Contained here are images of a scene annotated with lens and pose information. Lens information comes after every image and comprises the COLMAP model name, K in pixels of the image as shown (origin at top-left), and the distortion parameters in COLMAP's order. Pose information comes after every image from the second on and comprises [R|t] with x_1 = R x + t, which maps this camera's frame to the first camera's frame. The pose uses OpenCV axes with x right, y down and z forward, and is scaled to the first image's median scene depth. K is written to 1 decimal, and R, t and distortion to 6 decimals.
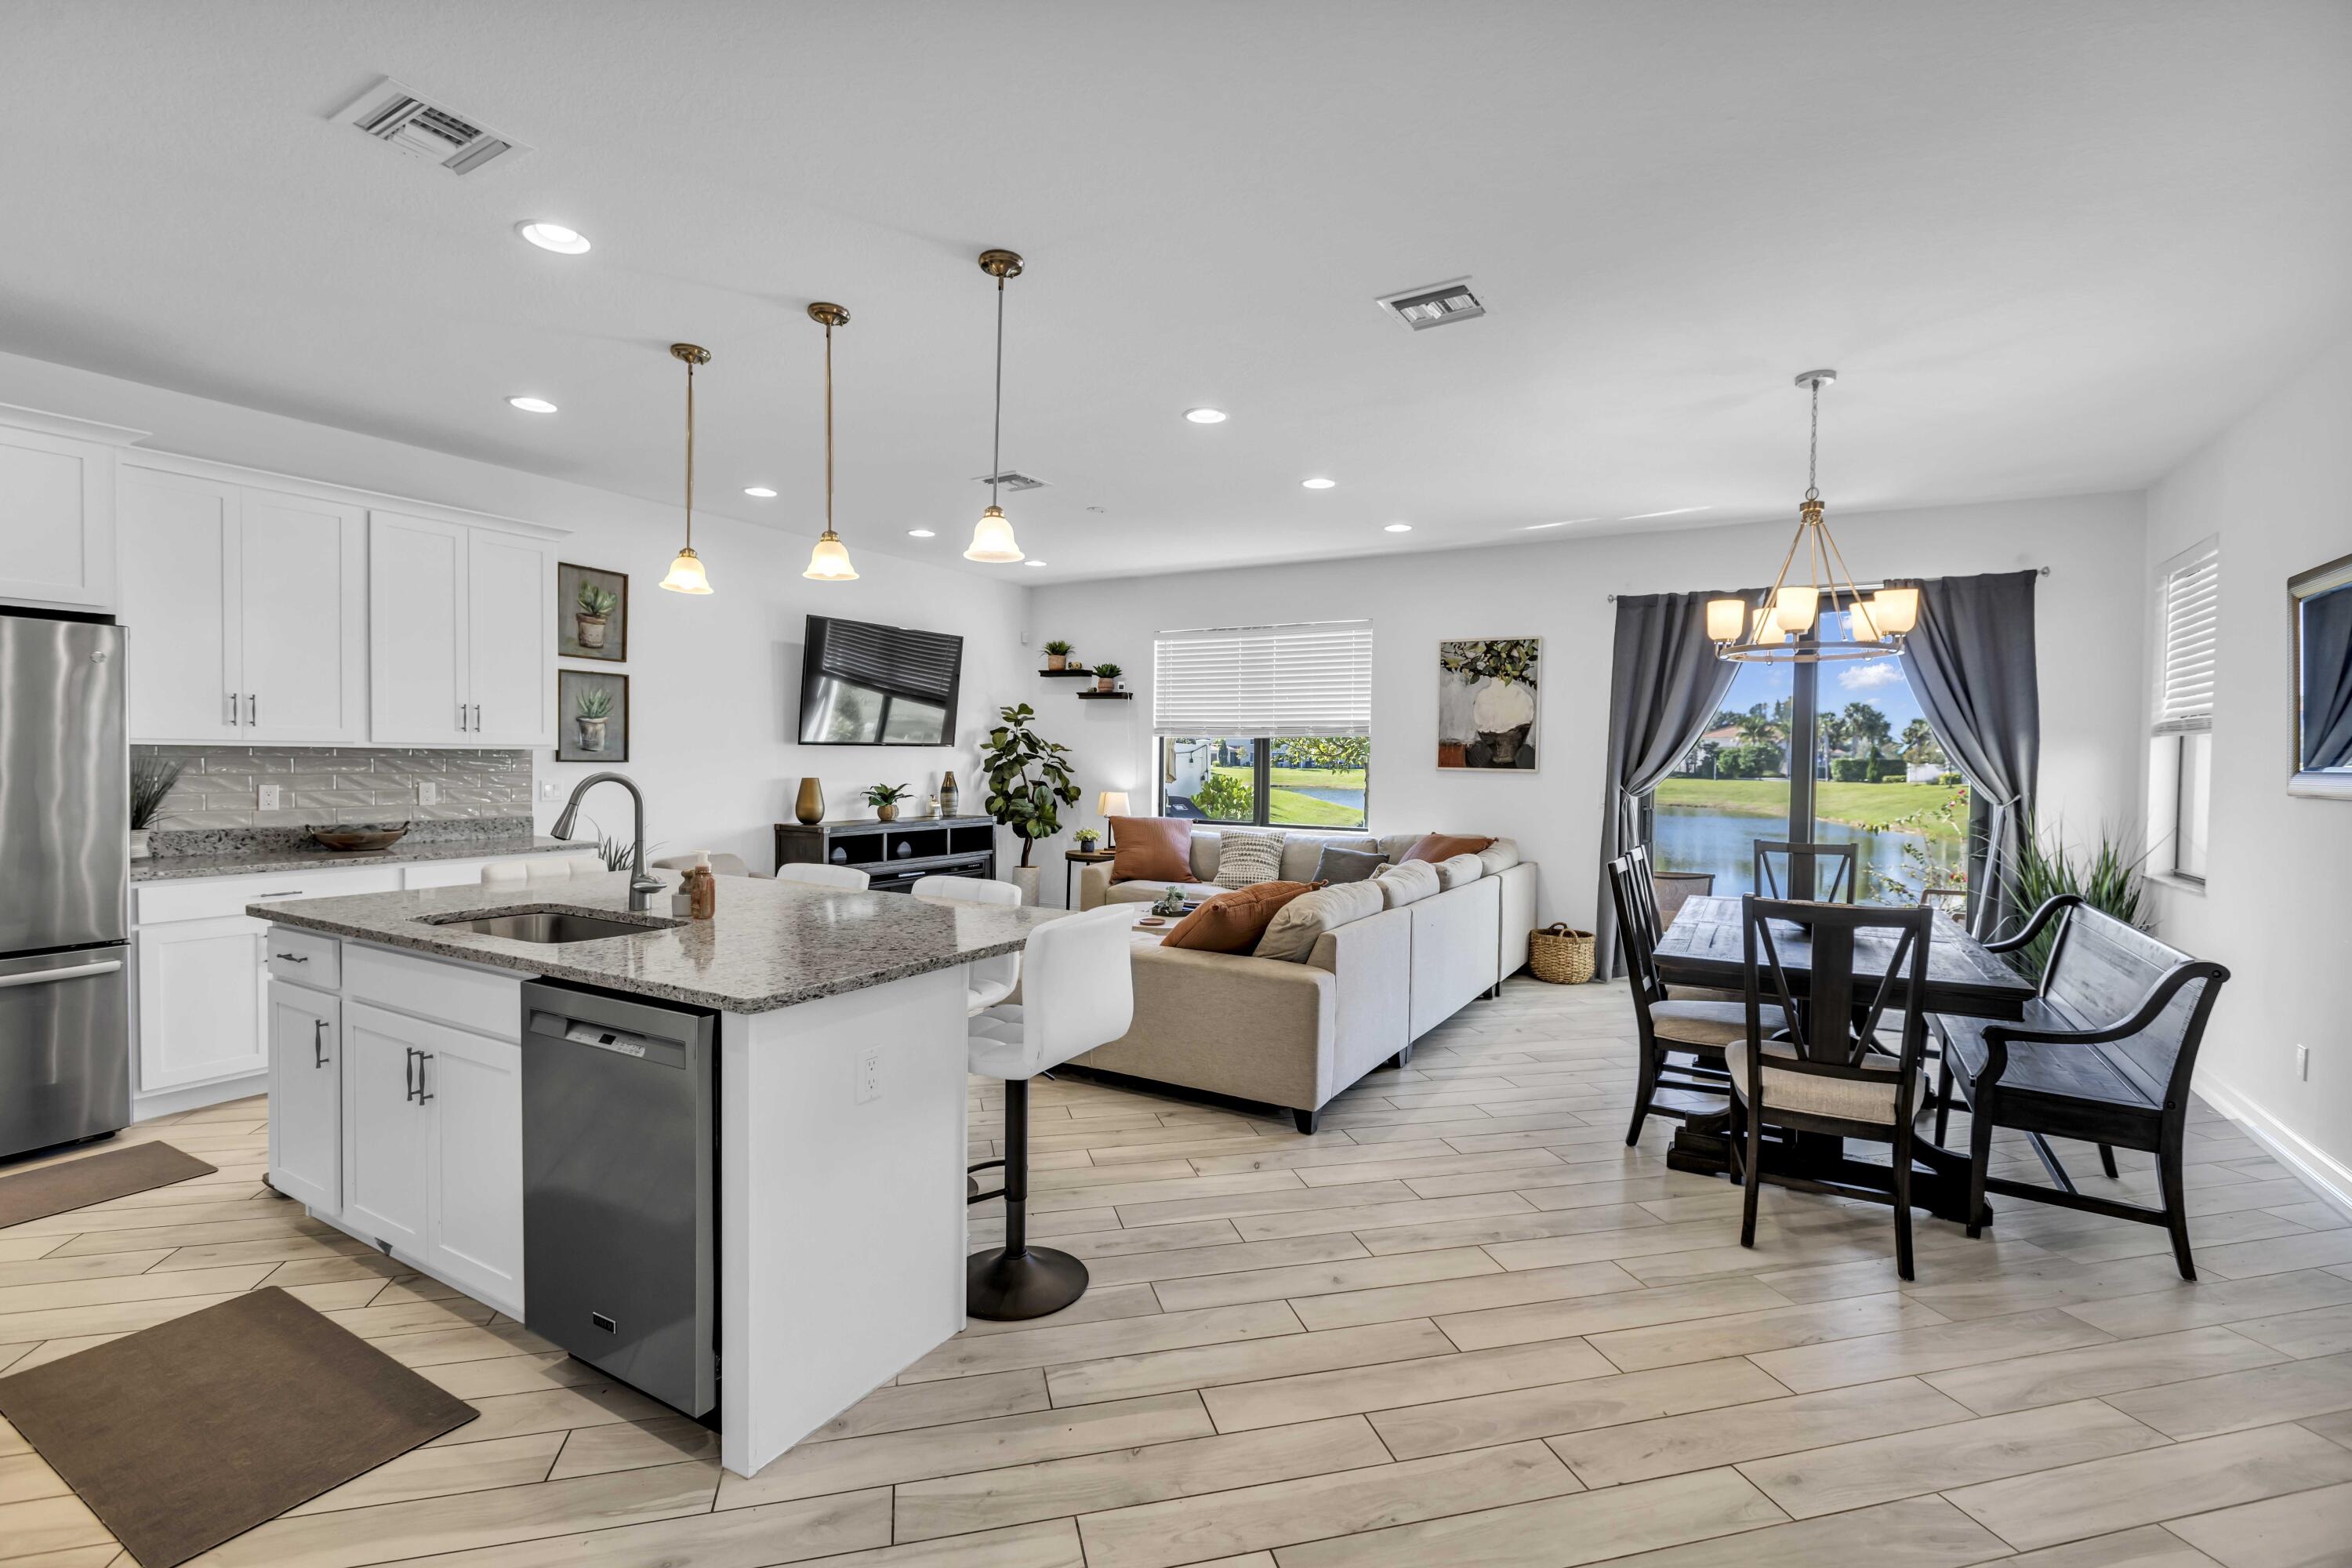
lens RADIAL K [[1054.6, 0, 1185.8], [0, 1054.6, 781.6], [0, 0, 1]] dist [0.001625, 0.000442]
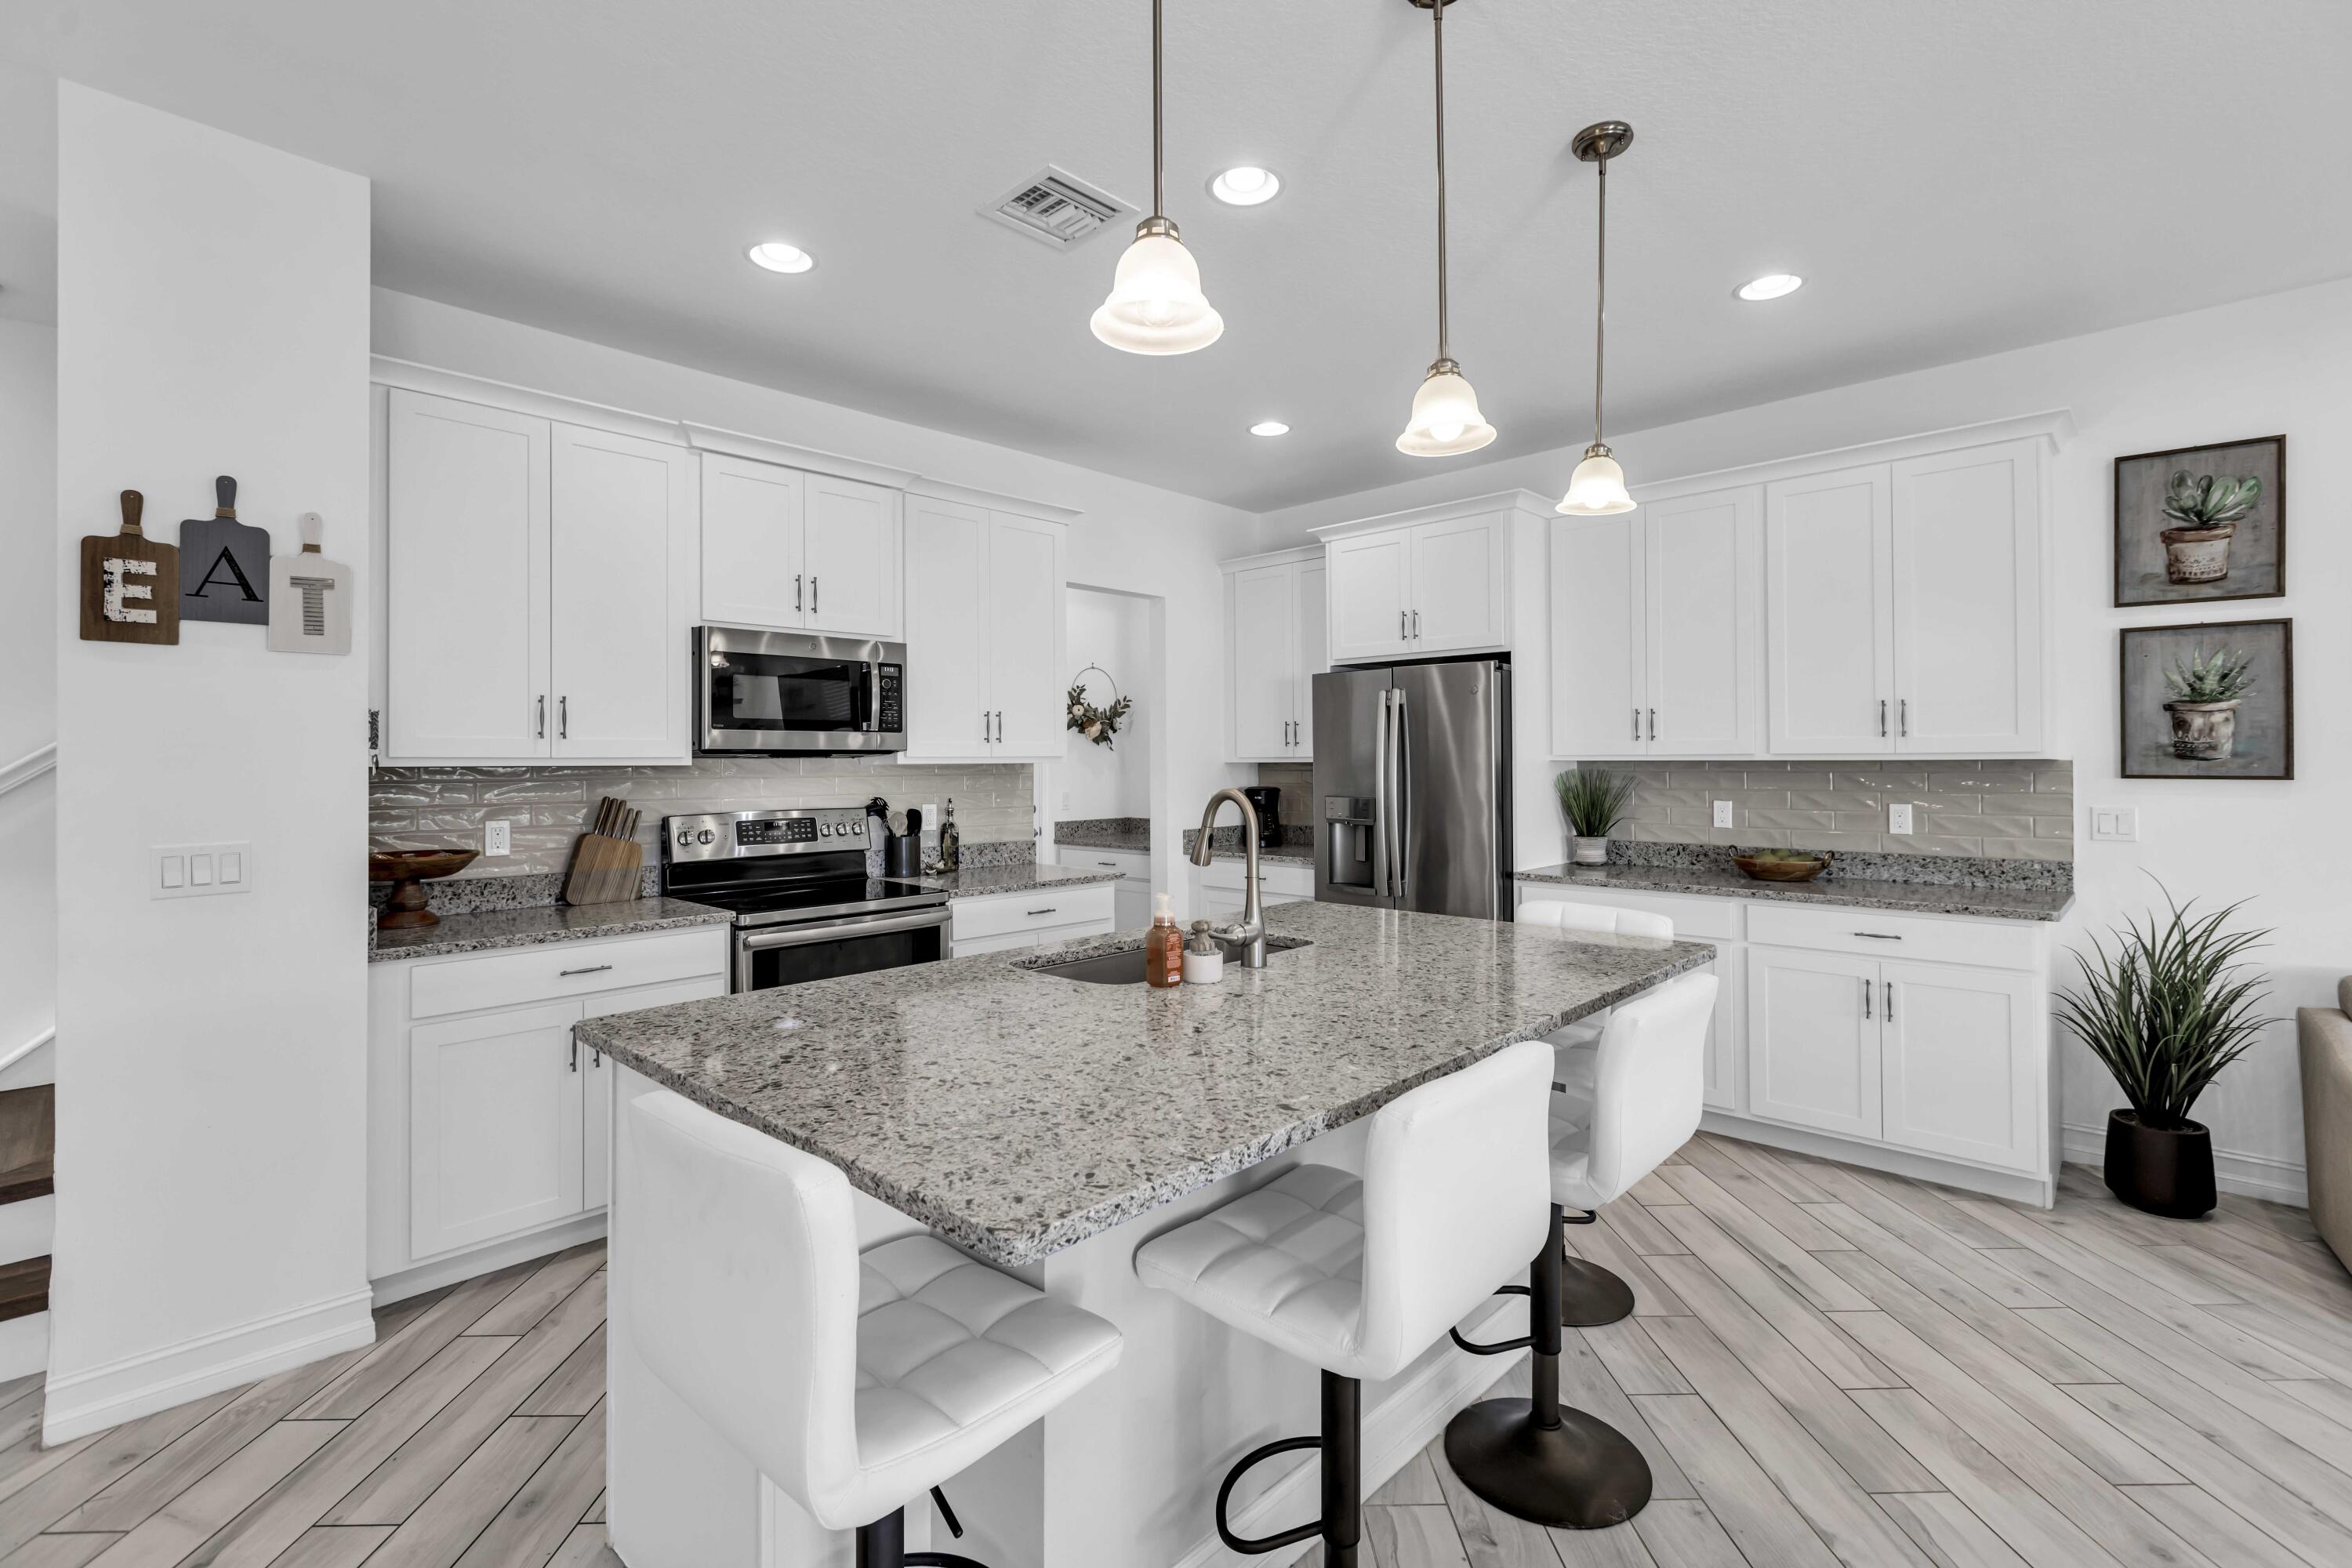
lens RADIAL K [[1046.9, 0, 1180.0], [0, 1046.9, 748.4], [0, 0, 1]] dist [-0.000994, -0.000560]
pose [[-0.236554, -0.023762, -0.971328, 0.125050], [-0.020916, 0.999594, -0.019359, -0.011945], [0.971393, 0.015737, -0.236955, 0.573901]]
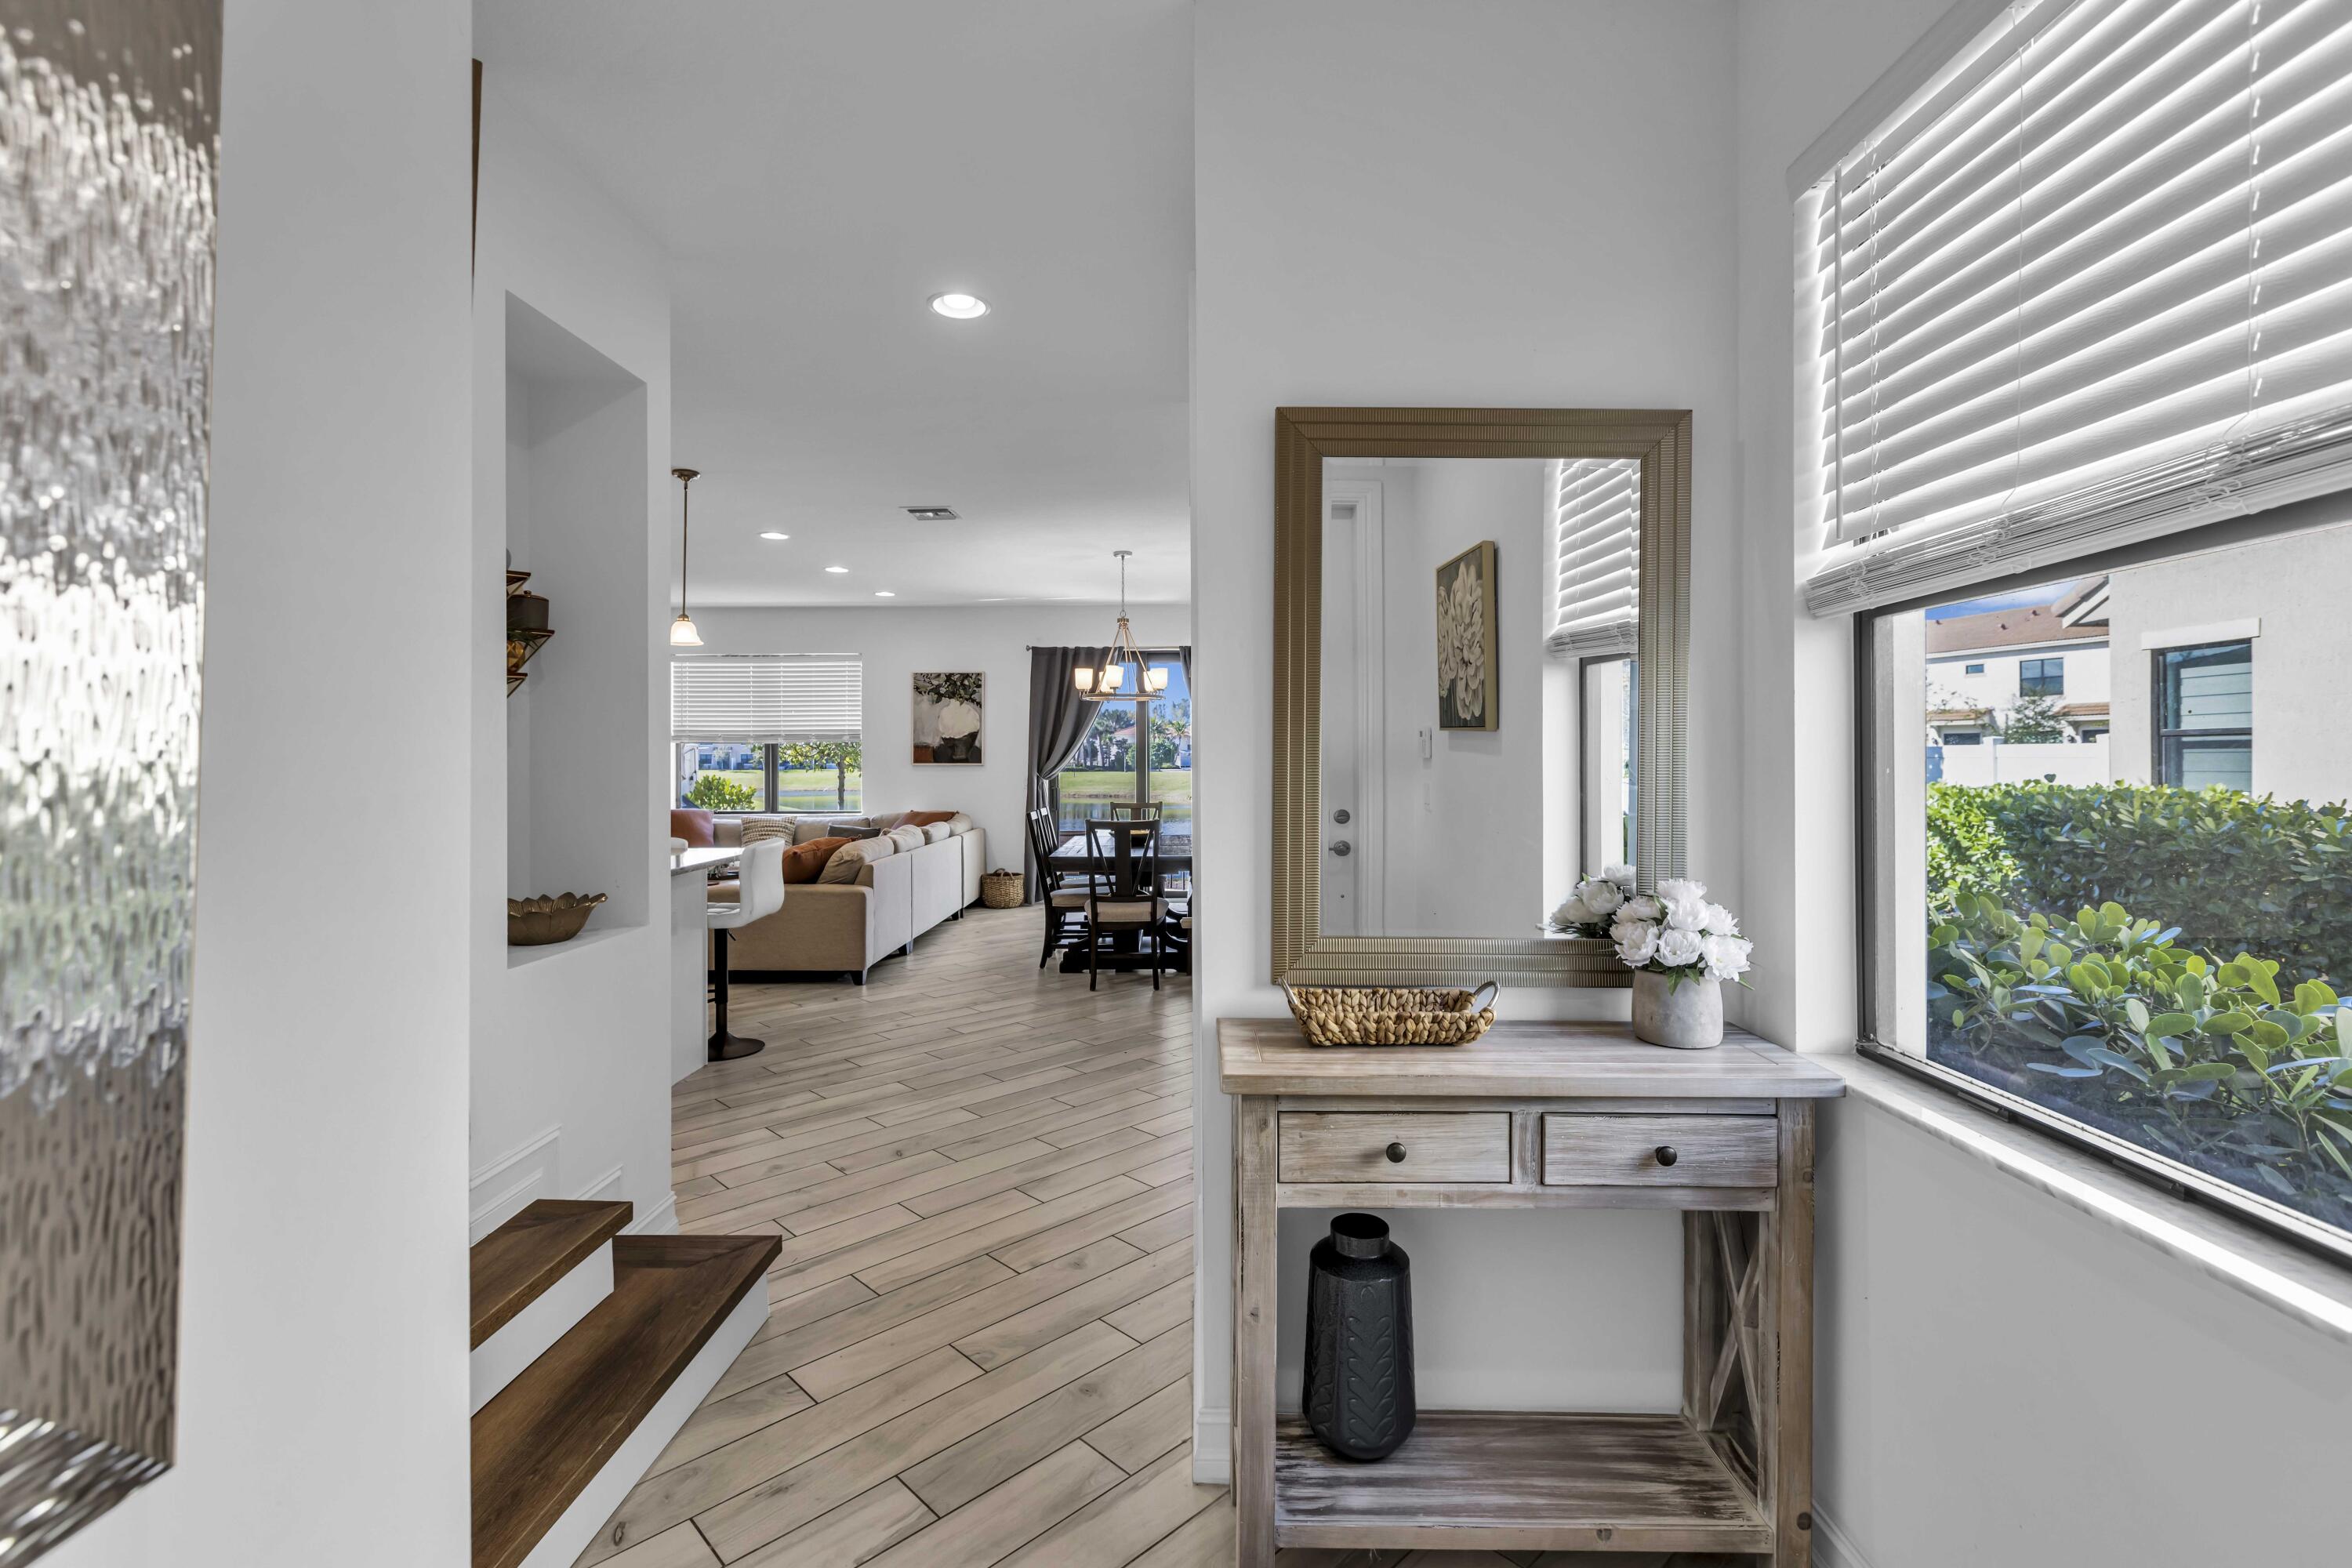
lens RADIAL K [[1046.9, 0, 1180.0], [0, 1046.9, 748.4], [0, 0, 1]] dist [-0.000994, -0.000560]
pose [[0.869747, -0.013492, 0.493314, -0.162325], [0.028284, 0.999346, -0.022534, 0.009328], [-0.492687, 0.033552, 0.869559, -0.443151]]
